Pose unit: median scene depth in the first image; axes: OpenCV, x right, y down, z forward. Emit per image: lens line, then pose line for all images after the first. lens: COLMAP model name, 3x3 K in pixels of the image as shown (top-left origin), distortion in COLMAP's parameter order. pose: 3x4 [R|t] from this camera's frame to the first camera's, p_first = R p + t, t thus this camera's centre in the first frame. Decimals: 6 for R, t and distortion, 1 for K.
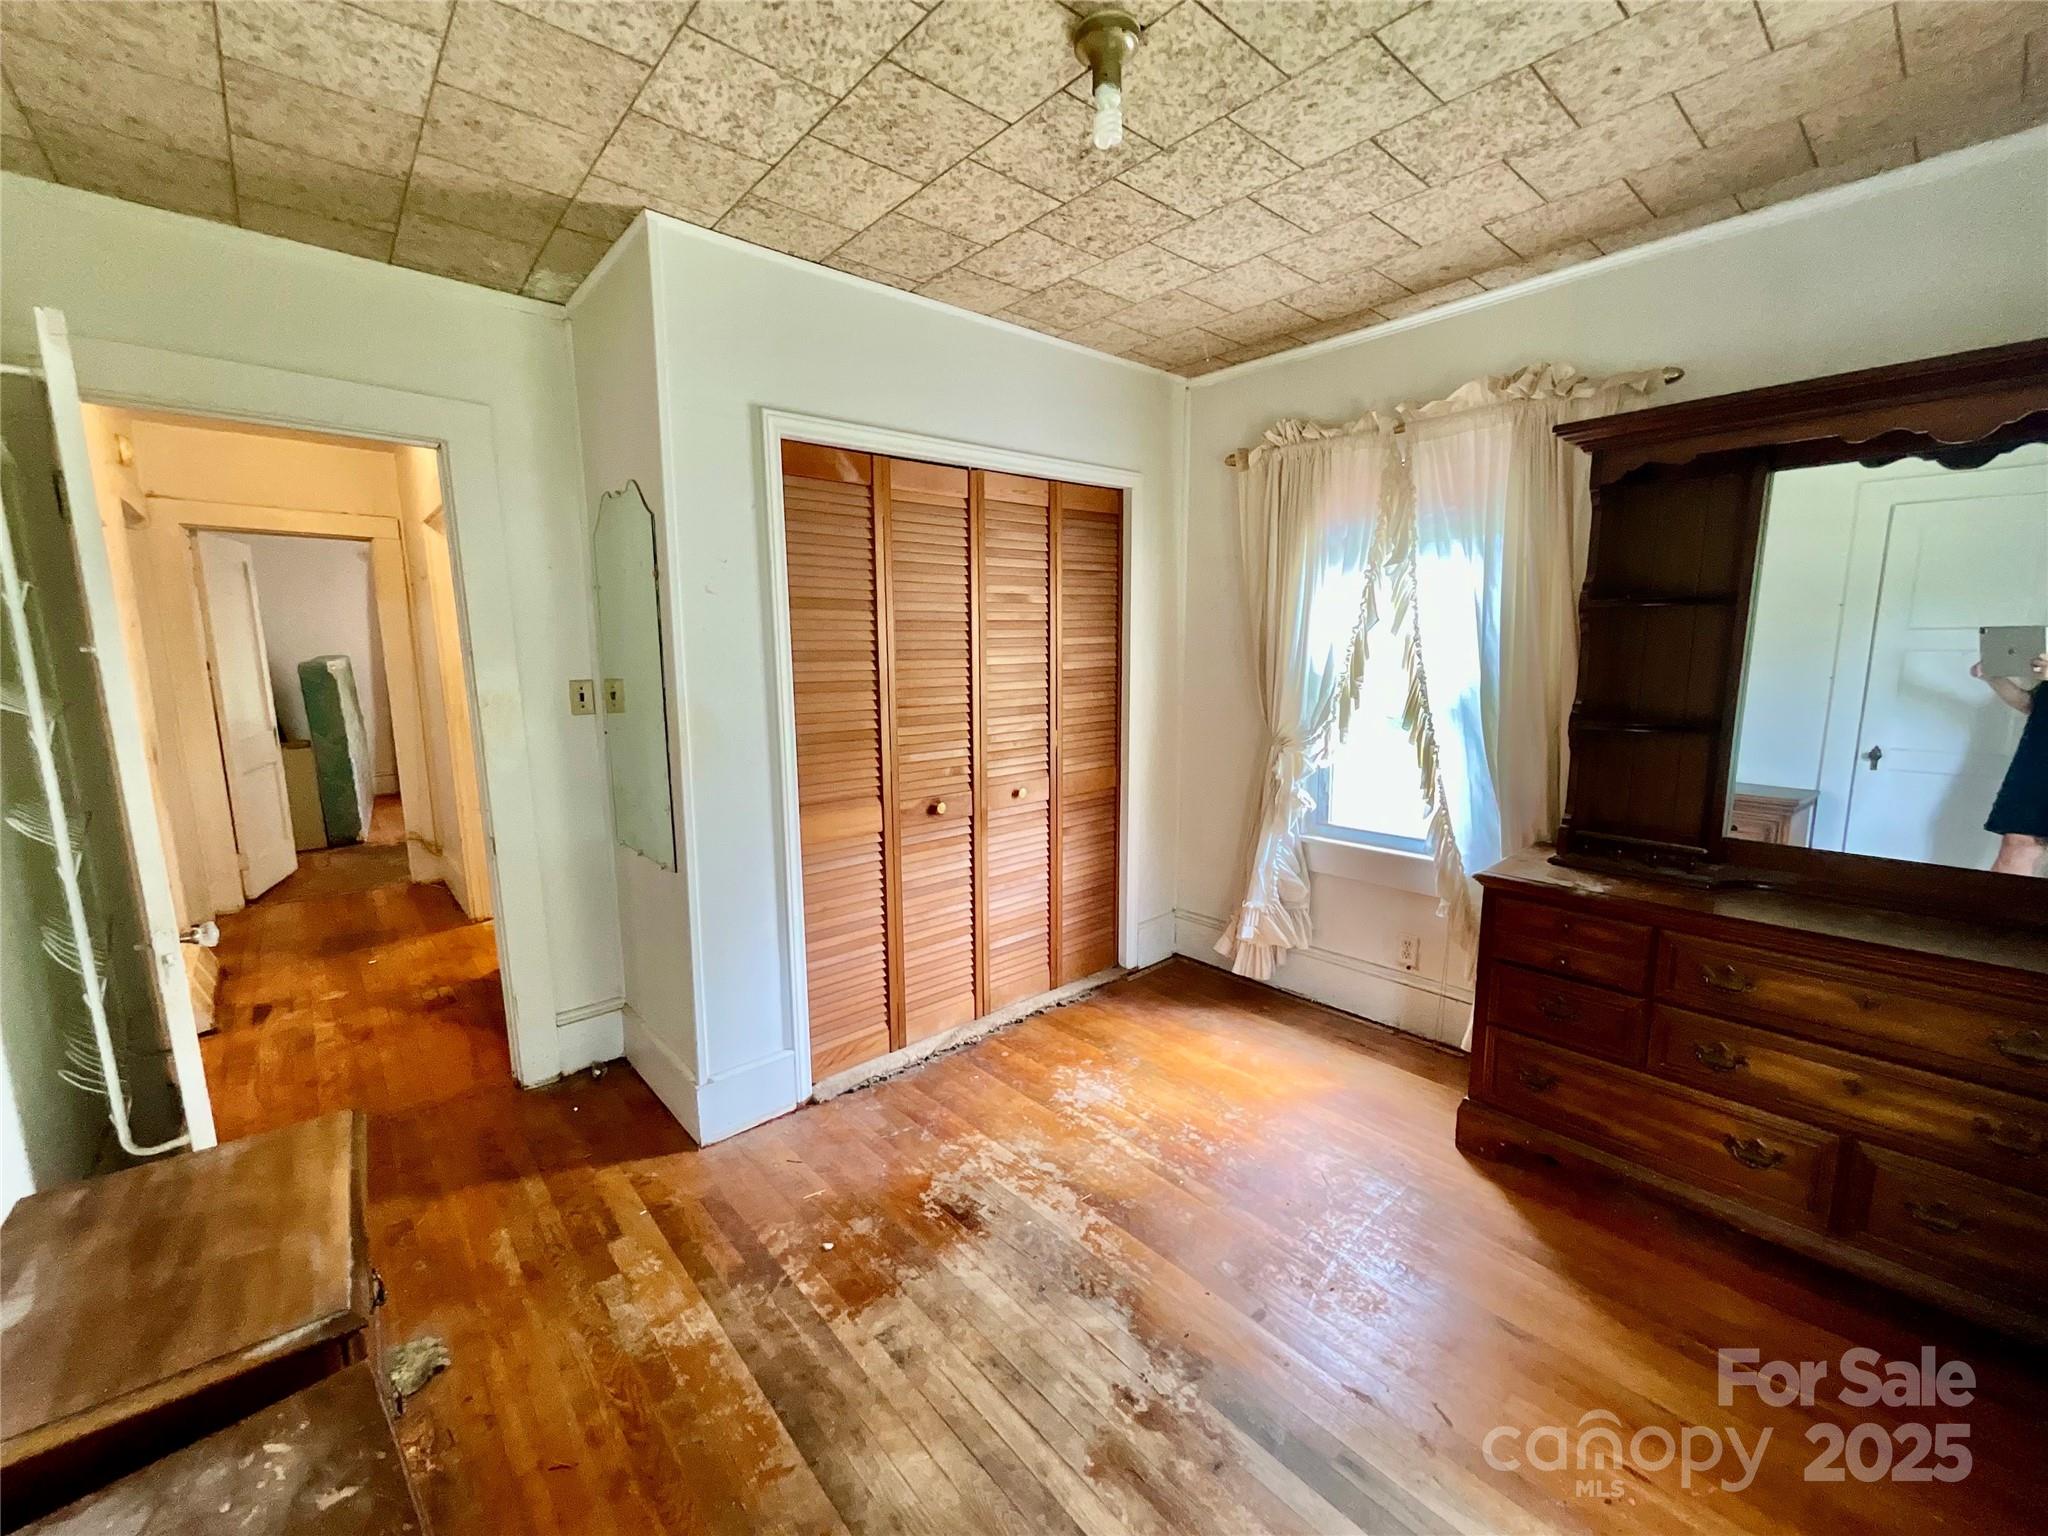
lens RADIAL K [[831.2, 0, 1021.8], [0, 831.2, 765.9], [0, 0, 1]] dist [-0.002233, 0.000329]
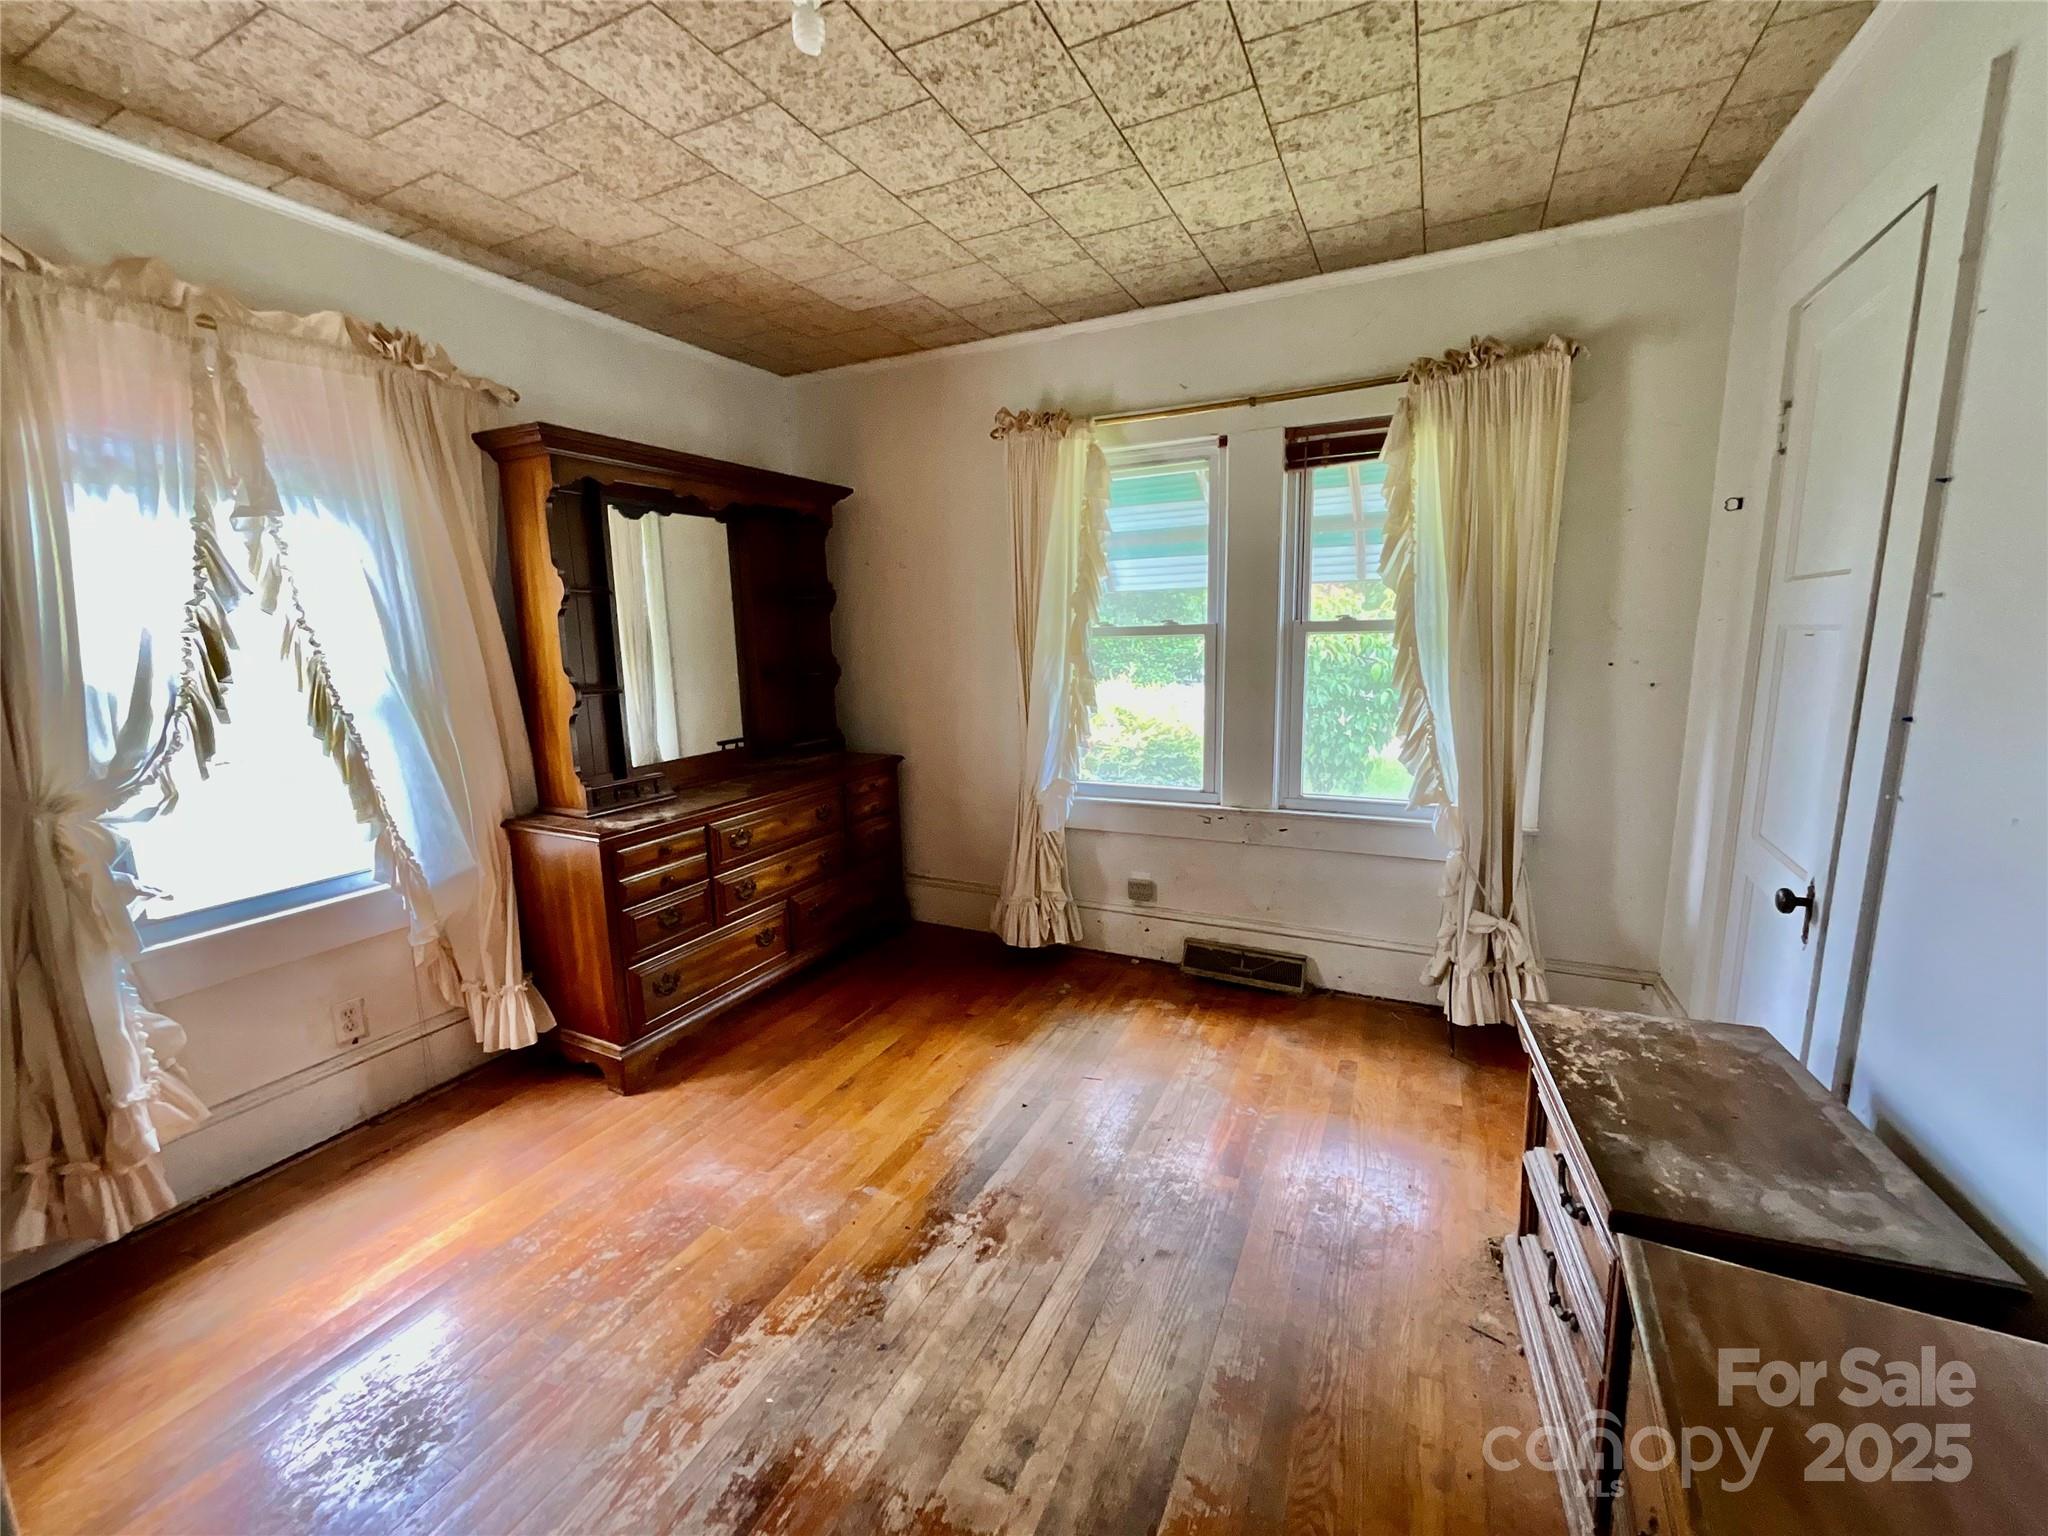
lens RADIAL K [[831.2, 0, 1020.5], [0, 831.2, 767.2], [0, 0, 1]] dist [-0.002233, 0.000329]
pose [[-0.389750, -0.133821, 0.911146, -0.725054], [0.161978, 0.964000, 0.210871, -0.111148], [-0.906564, 0.229772, -0.354043, 1.015903]]
